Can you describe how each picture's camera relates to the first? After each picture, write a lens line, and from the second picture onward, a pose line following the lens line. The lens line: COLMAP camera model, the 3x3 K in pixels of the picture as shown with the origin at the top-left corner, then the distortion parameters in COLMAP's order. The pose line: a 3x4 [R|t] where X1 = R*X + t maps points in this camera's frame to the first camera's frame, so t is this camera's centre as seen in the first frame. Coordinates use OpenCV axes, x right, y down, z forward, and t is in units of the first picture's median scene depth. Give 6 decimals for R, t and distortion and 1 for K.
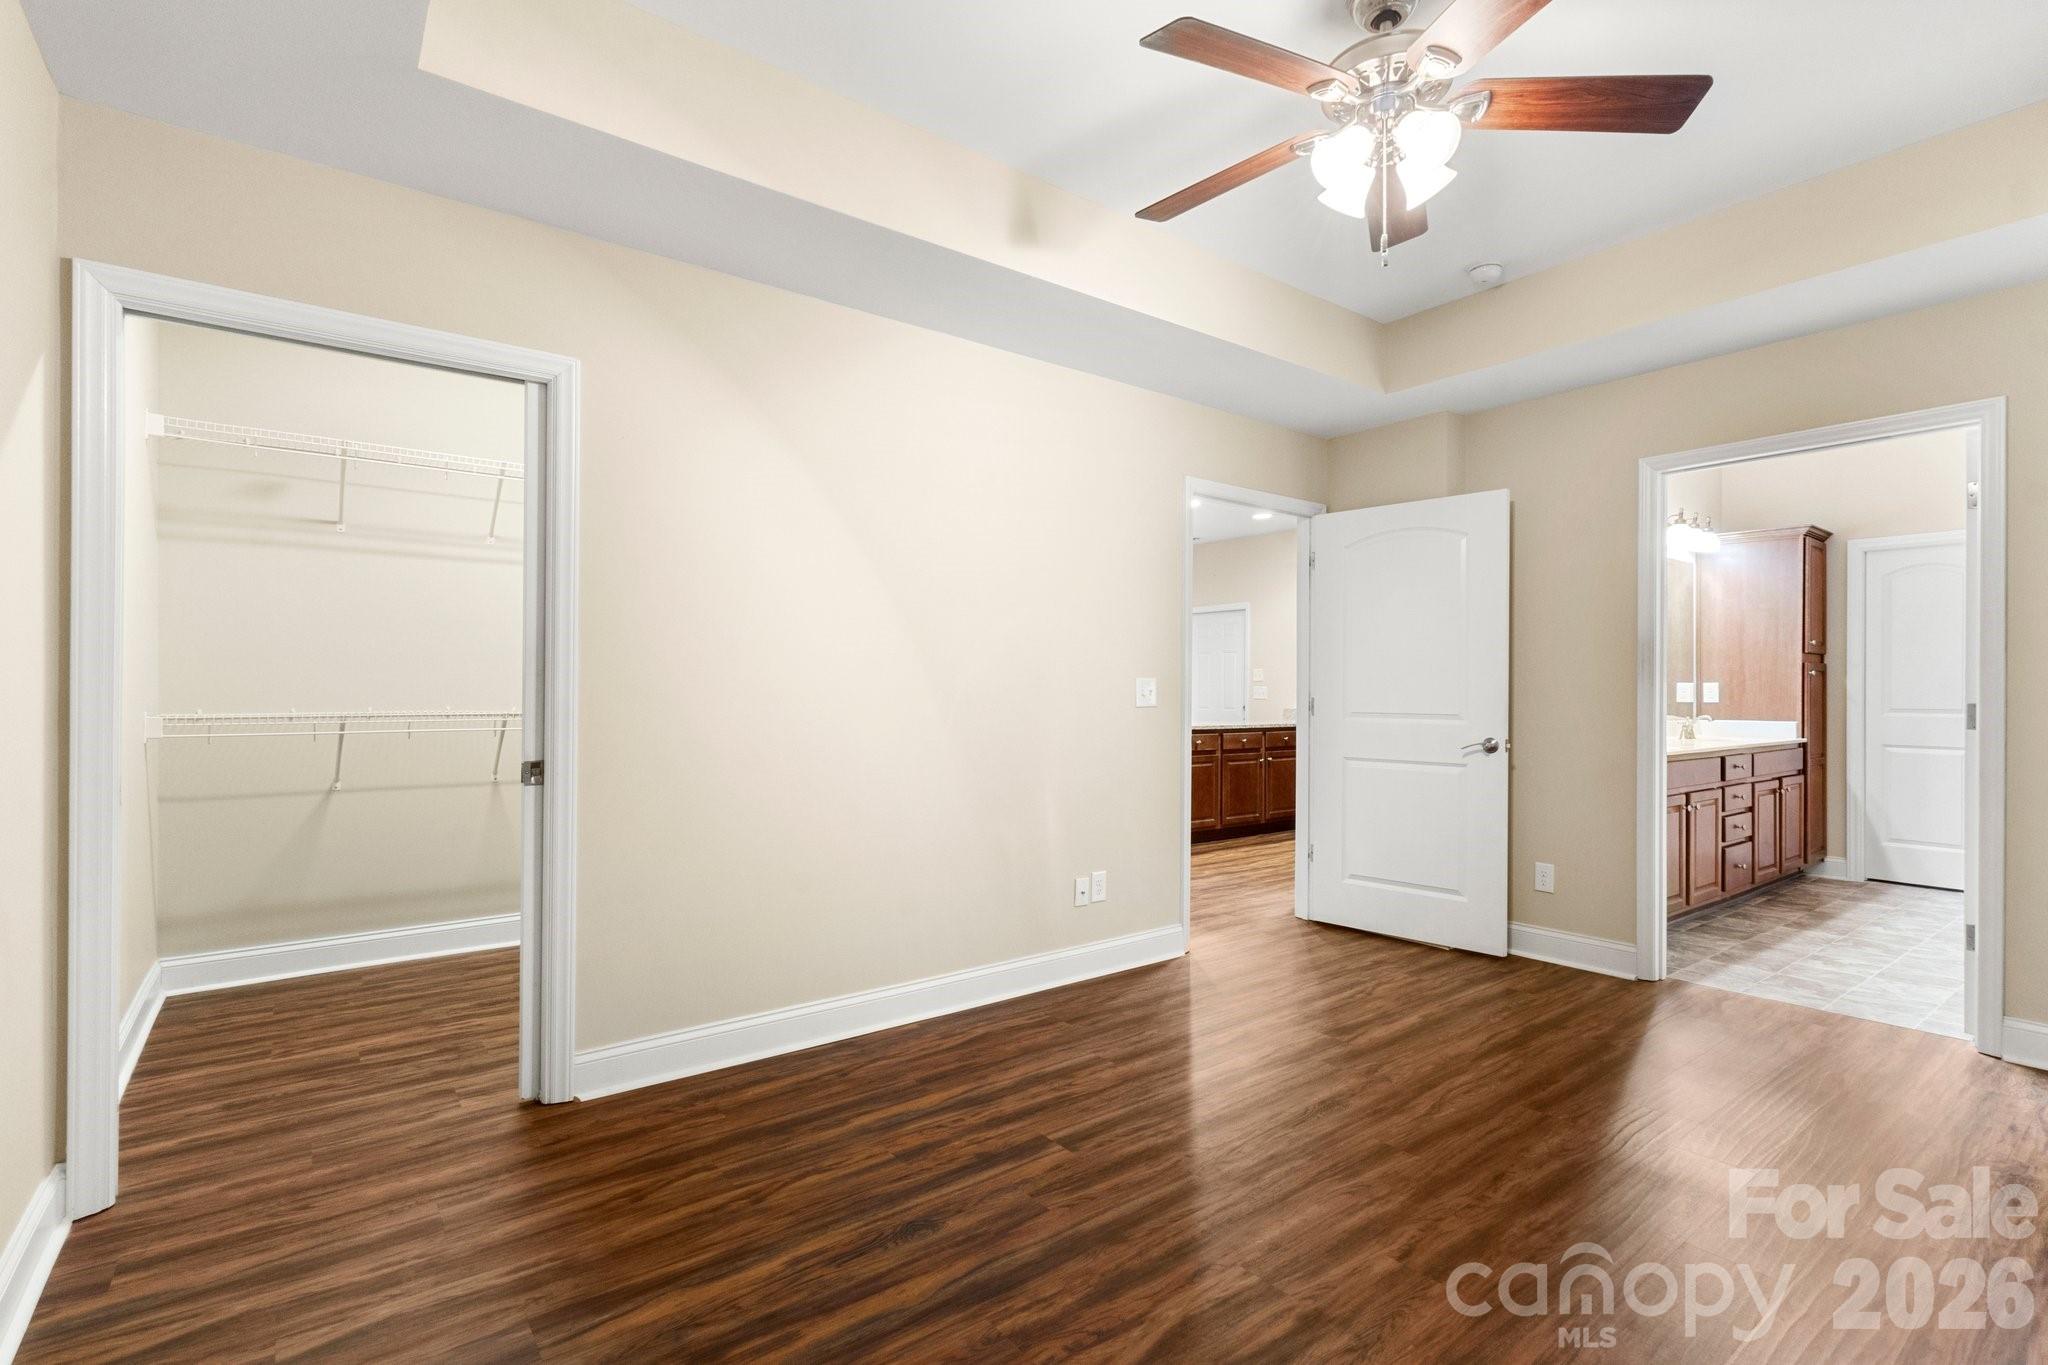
lens RADIAL K [[953.0, 0, 1013.8], [0, 953.0, 687.0], [0, 0, 1]] dist [0.003188, 0.000207]
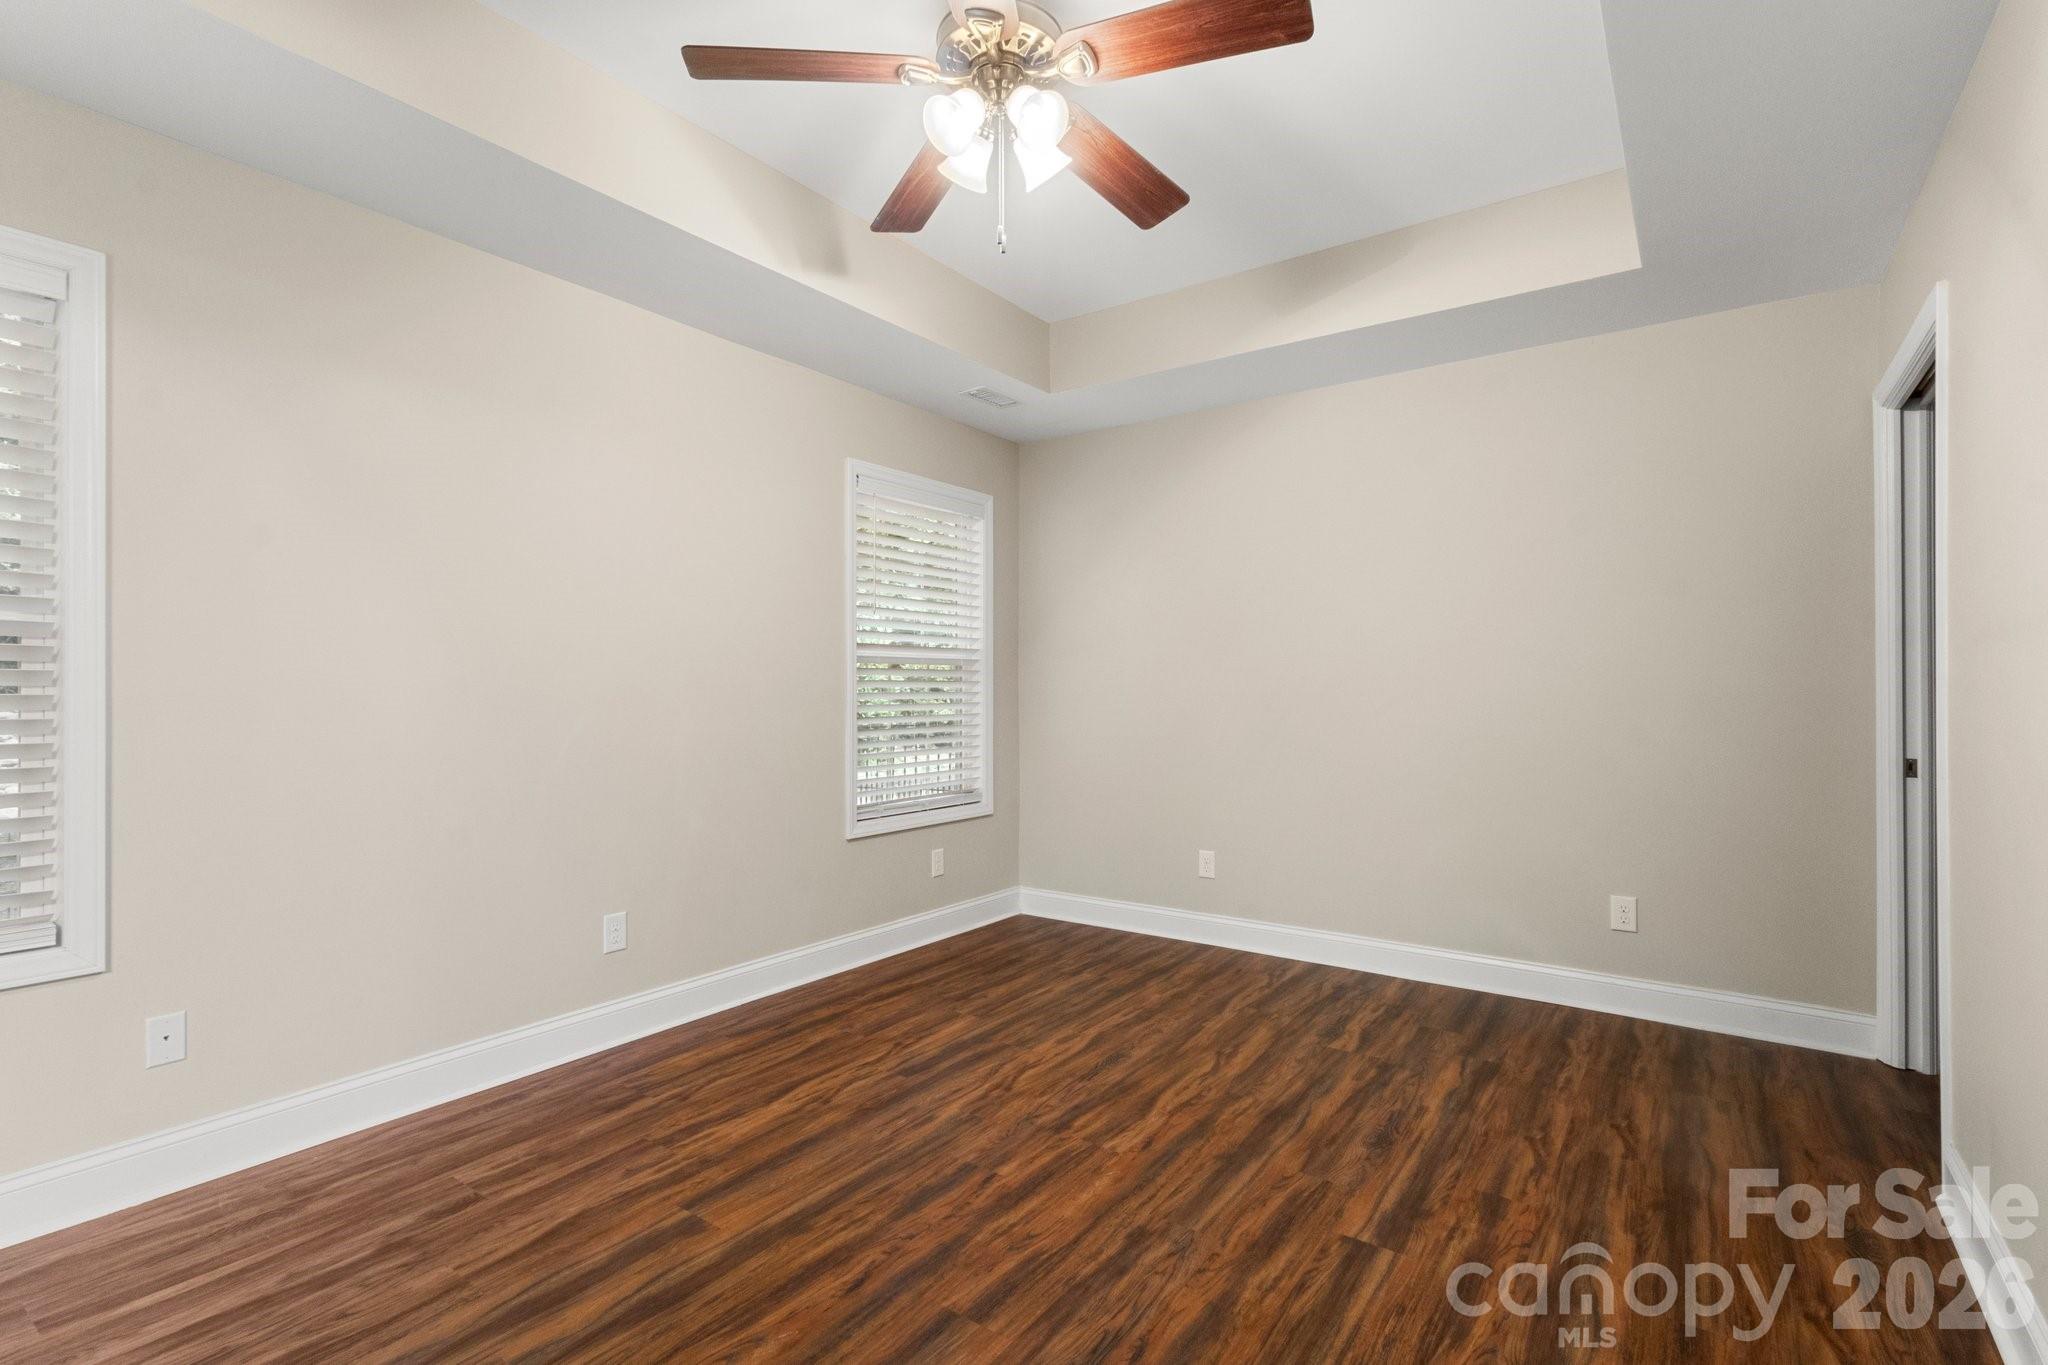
lens RADIAL K [[952.0, 0, 1029.4], [0, 952.0, 700.0], [0, 0, 1]] dist [0.007981, -0.000006]
pose [[-0.952118, -0.000441, -0.305732, 0.357330], [-0.002613, 0.999974, 0.006696, 0.006237], [0.305721, 0.007174, -0.952094, 1.051488]]
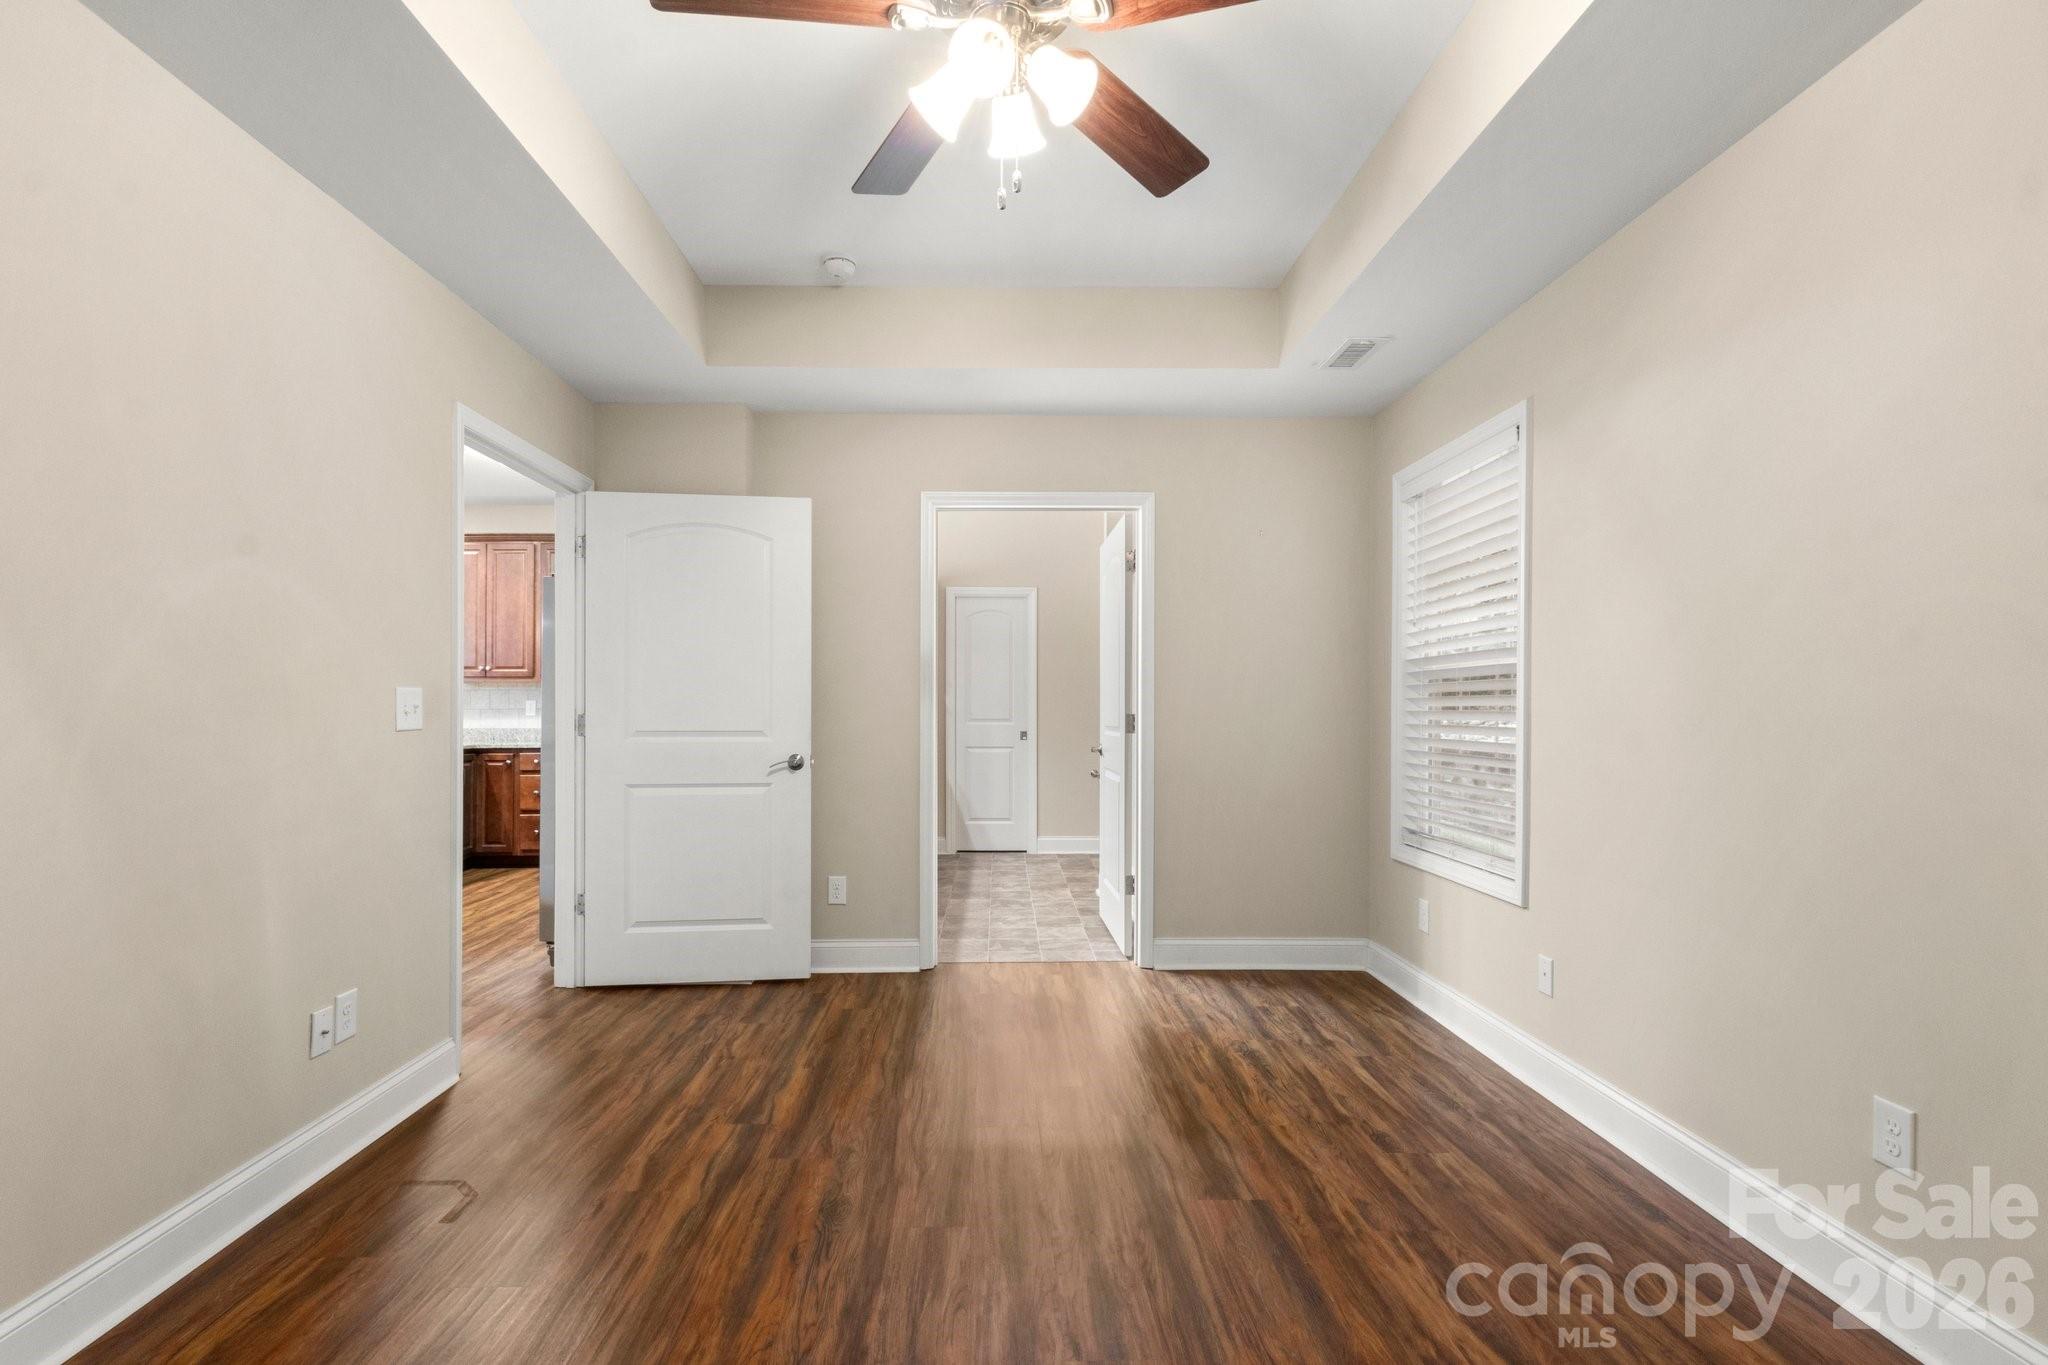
lens RADIAL K [[959.0, 0, 1015.6], [0, 959.0, 710.1], [0, 0, 1]] dist [-0.000292, 0.000022]
pose [[0.581327, -0.004232, 0.813659, -0.168237], [-0.002257, 0.999974, 0.006813, 0.001493], [-0.813667, -0.005797, 0.581303, 0.268724]]
